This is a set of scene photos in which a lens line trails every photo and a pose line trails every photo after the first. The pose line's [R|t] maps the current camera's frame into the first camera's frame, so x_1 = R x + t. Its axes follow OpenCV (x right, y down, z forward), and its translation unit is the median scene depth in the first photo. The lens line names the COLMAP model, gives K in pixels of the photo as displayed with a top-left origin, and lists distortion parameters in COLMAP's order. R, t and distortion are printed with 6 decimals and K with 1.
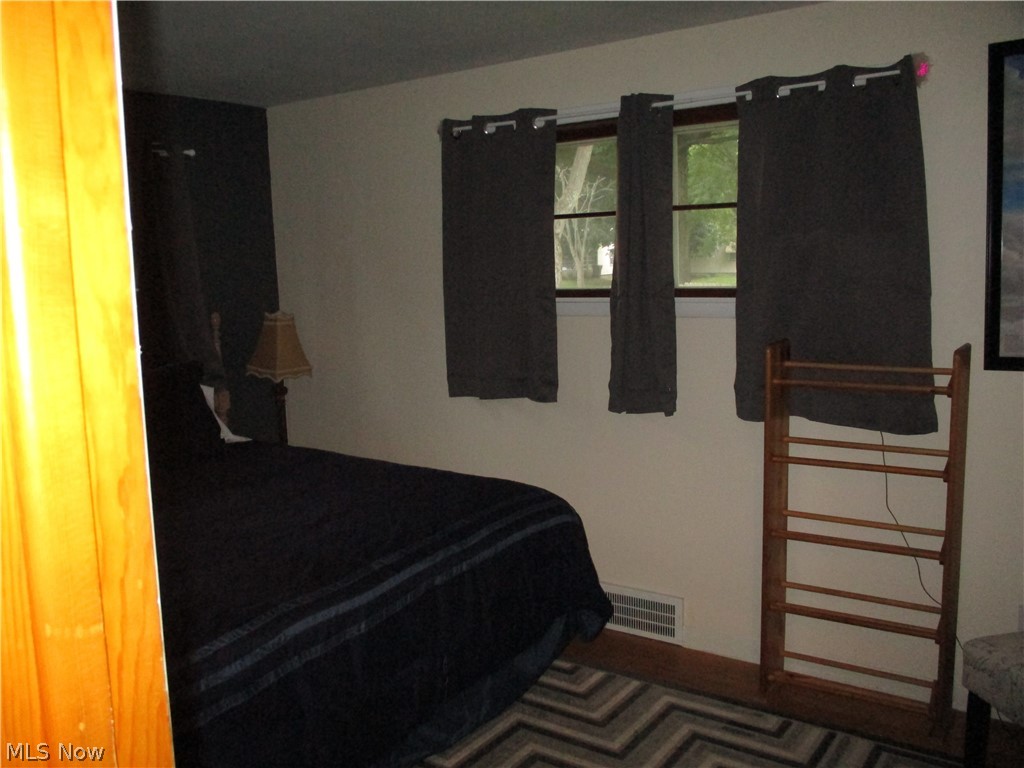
lens RADIAL K [[919.1, 0, 512.8], [0, 919.1, 381.5], [0, 0, 1]] dist [-0.029038, 0.002651]
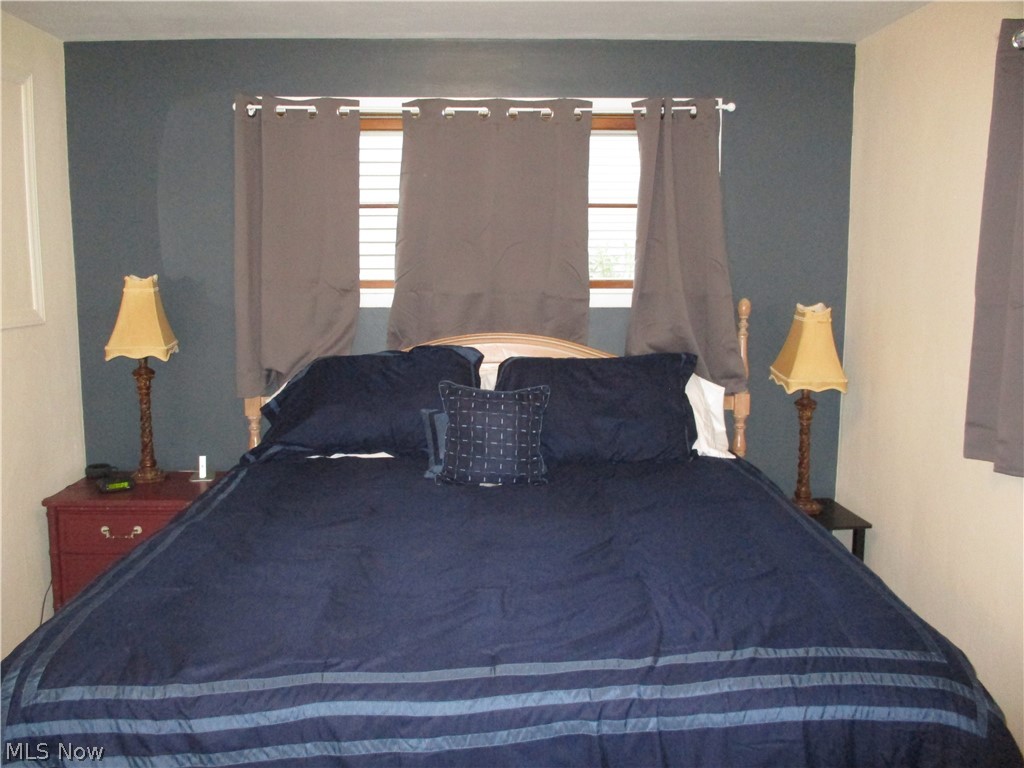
lens RADIAL K [[919.1, 0, 512.8], [0, 919.1, 381.5], [0, 0, 1]] dist [-0.029038, 0.002651]
pose [[0.615520, 0.140000, -0.775587, 0.320621], [-0.133806, 0.988373, 0.072219, -0.054001], [0.776679, 0.059326, 0.627096, 0.521570]]
